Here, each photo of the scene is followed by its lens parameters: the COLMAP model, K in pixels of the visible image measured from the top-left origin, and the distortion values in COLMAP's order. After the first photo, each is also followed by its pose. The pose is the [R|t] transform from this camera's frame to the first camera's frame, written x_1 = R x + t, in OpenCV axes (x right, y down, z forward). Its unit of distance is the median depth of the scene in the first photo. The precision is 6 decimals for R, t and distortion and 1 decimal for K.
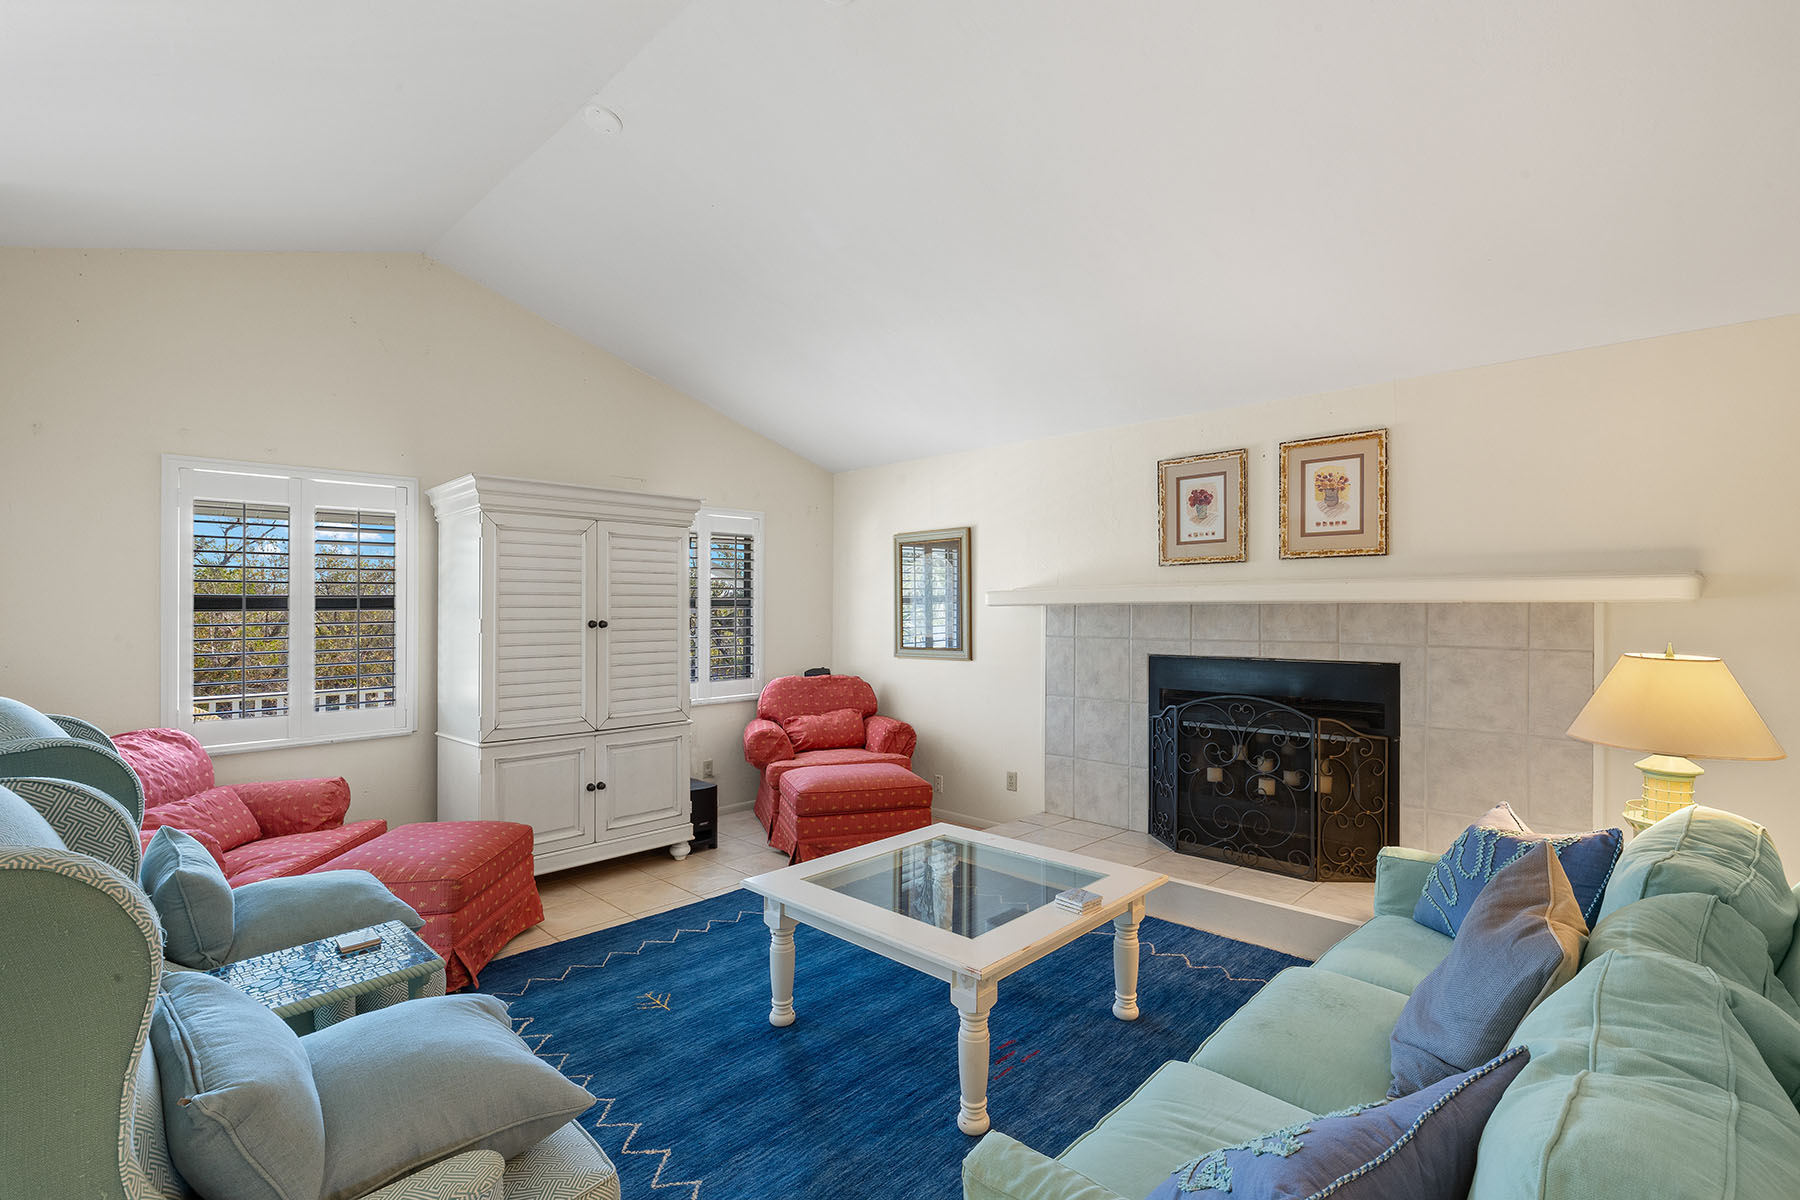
lens RADIAL K [[821.8, 0, 906.6], [0, 821.8, 602.2], [0, 0, 1]] dist [-0.003157, 0.000773]
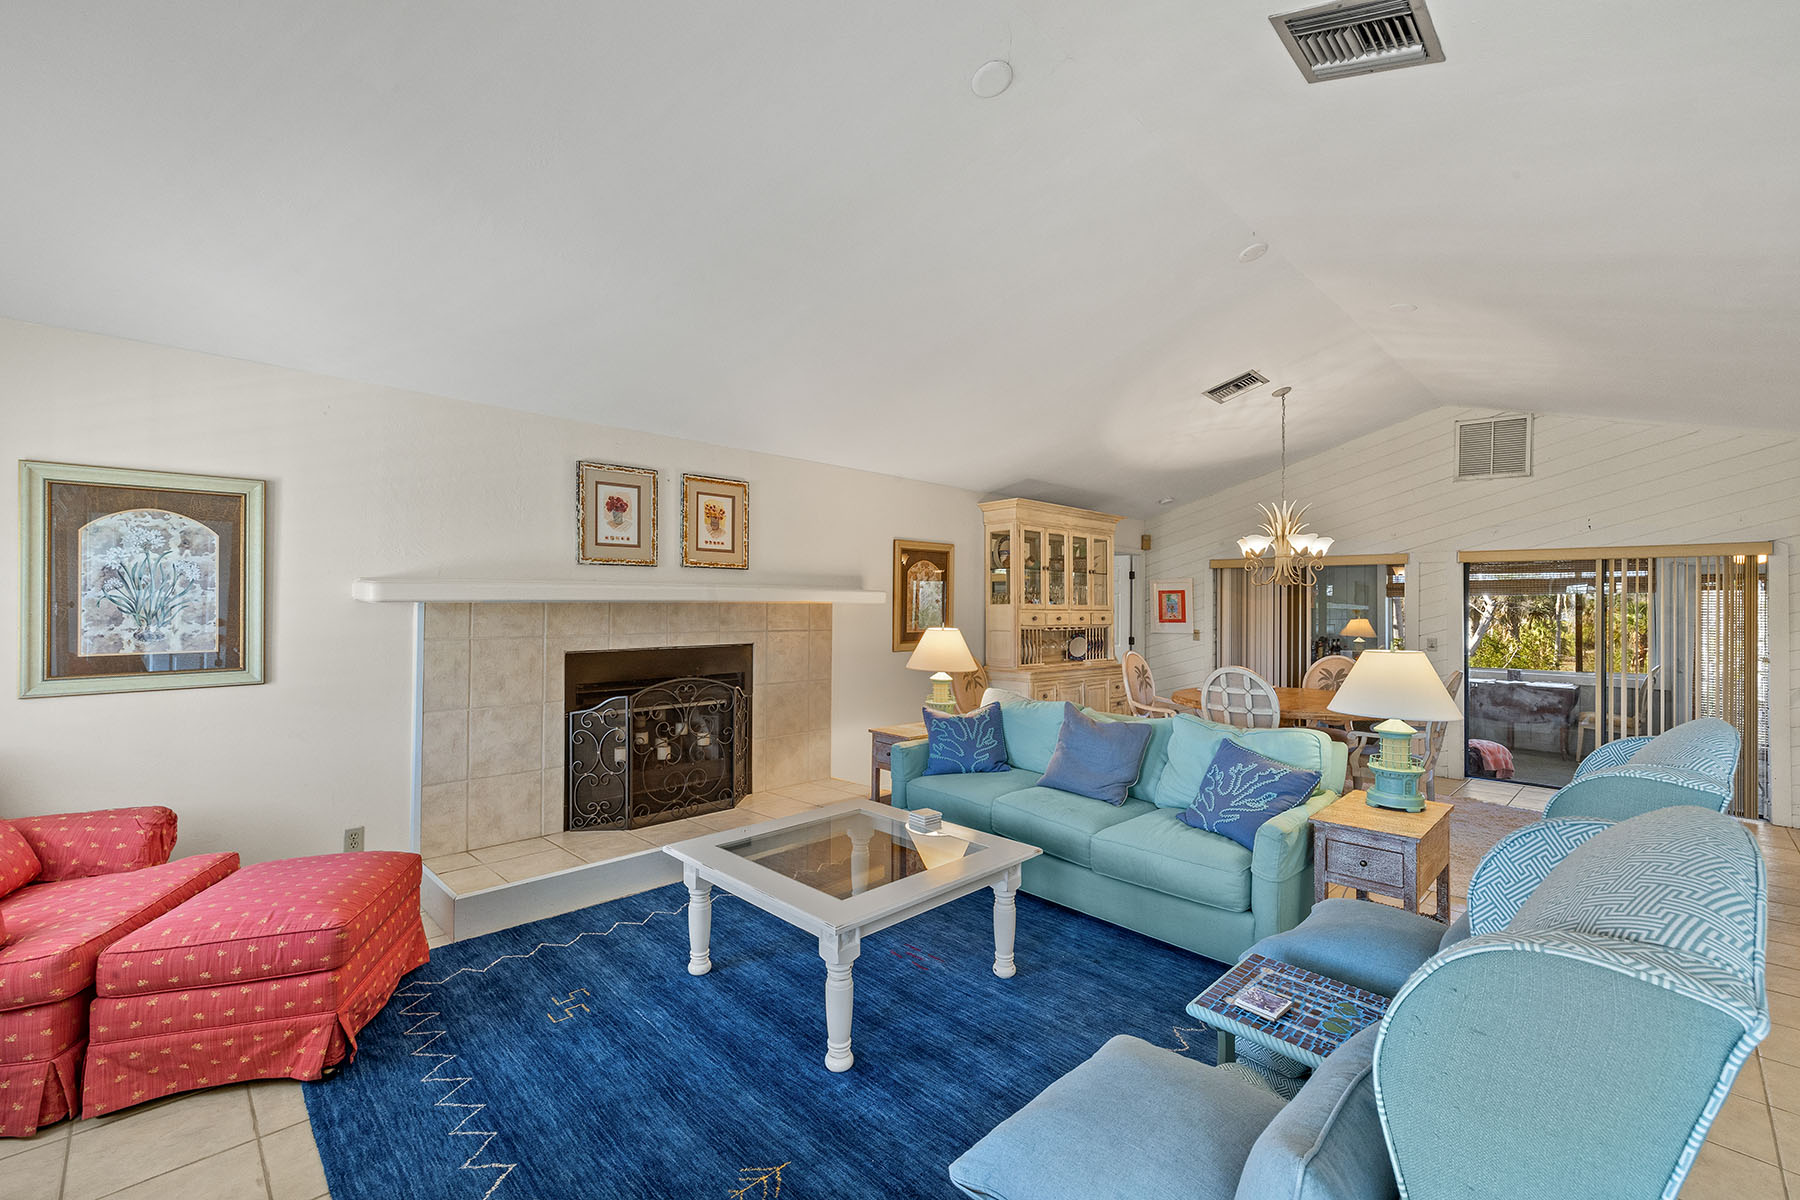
lens RADIAL K [[755.7, 0, 899.8], [0, 755.7, 607.3], [0, 0, 1]] dist [0.004573, -0.003415]
pose [[0.035759, -0.001541, 0.999359, -0.639597], [-0.010040, 0.999948, 0.001901, 0.003662], [-0.999310, -0.010102, 0.035742, 0.591188]]
